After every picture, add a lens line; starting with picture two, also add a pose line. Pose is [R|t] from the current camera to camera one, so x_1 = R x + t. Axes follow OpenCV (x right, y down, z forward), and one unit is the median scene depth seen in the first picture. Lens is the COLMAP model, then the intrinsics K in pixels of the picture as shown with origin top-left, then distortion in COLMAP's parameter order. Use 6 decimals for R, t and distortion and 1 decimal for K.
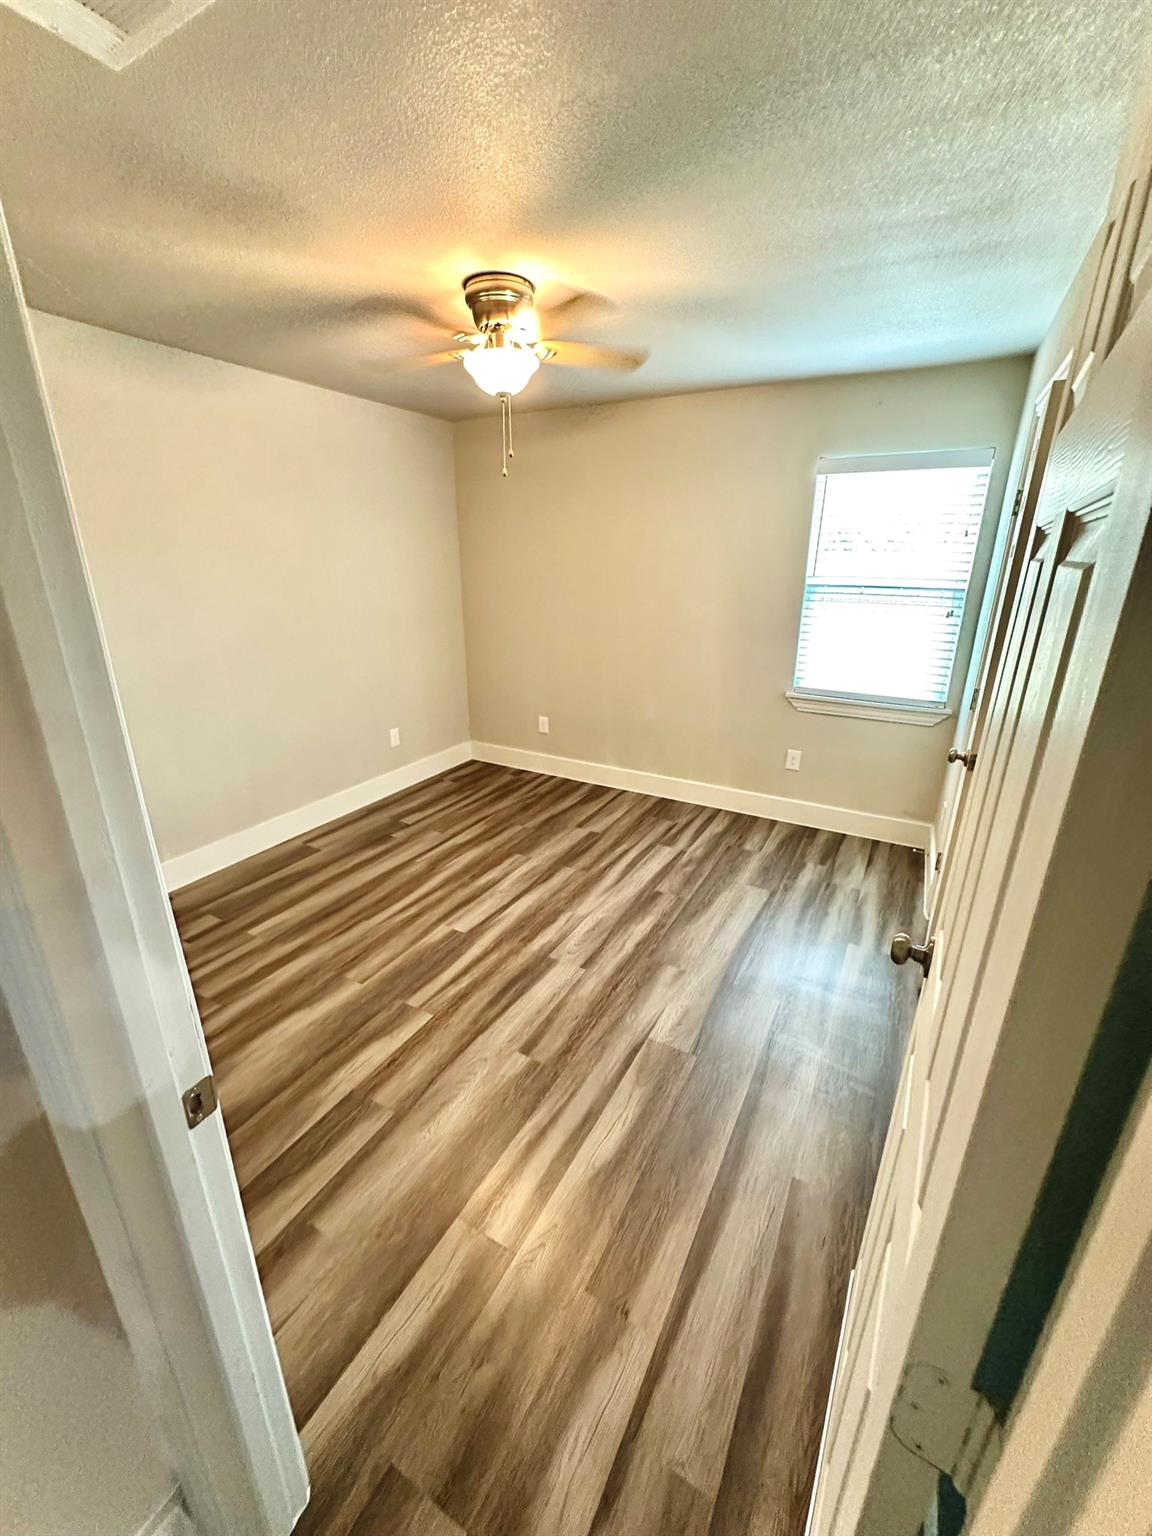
lens RADIAL K [[618.8, 0, 578.0], [0, 618.8, 764.4], [0, 0, 1]] dist [-0.002297, -0.000697]
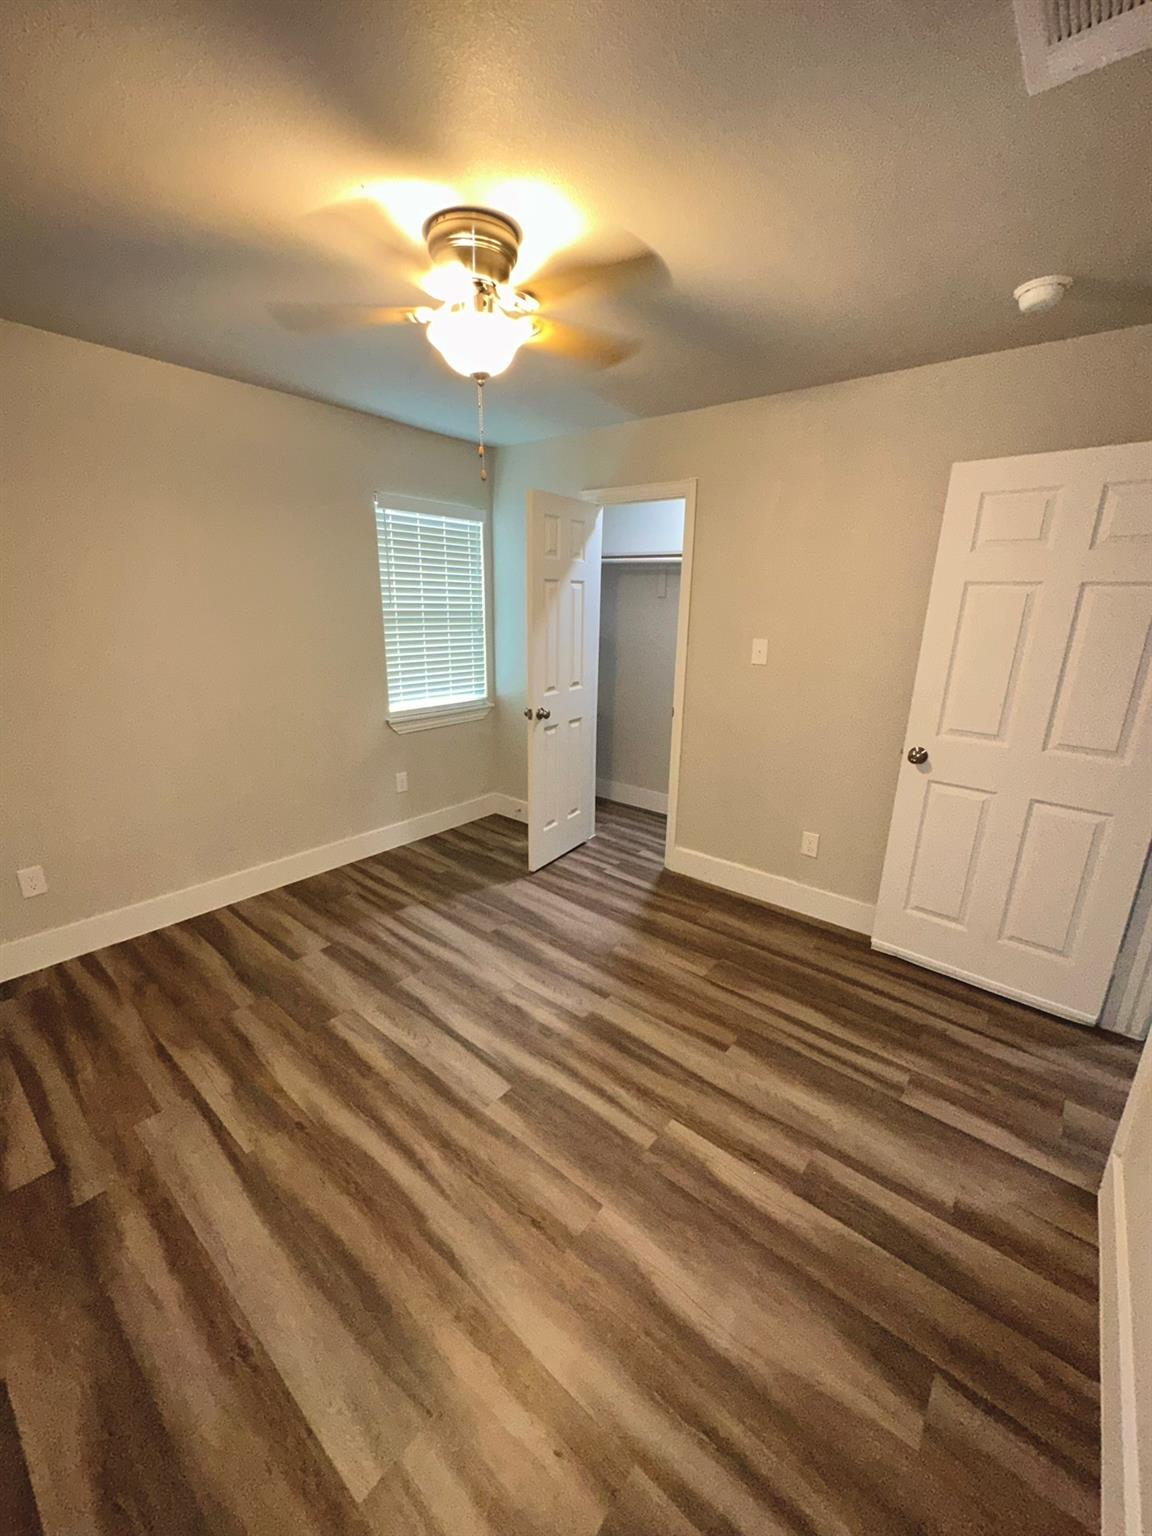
lens RADIAL K [[618.8, 0, 572.1], [0, 618.8, 764.8], [0, 0, 1]] dist [-0.002297, -0.000697]
pose [[0.174271, -0.260631, 0.949580, -0.712285], [0.301212, 0.932221, 0.200586, -0.194560], [-0.937497, 0.251068, 0.240964, 0.615547]]
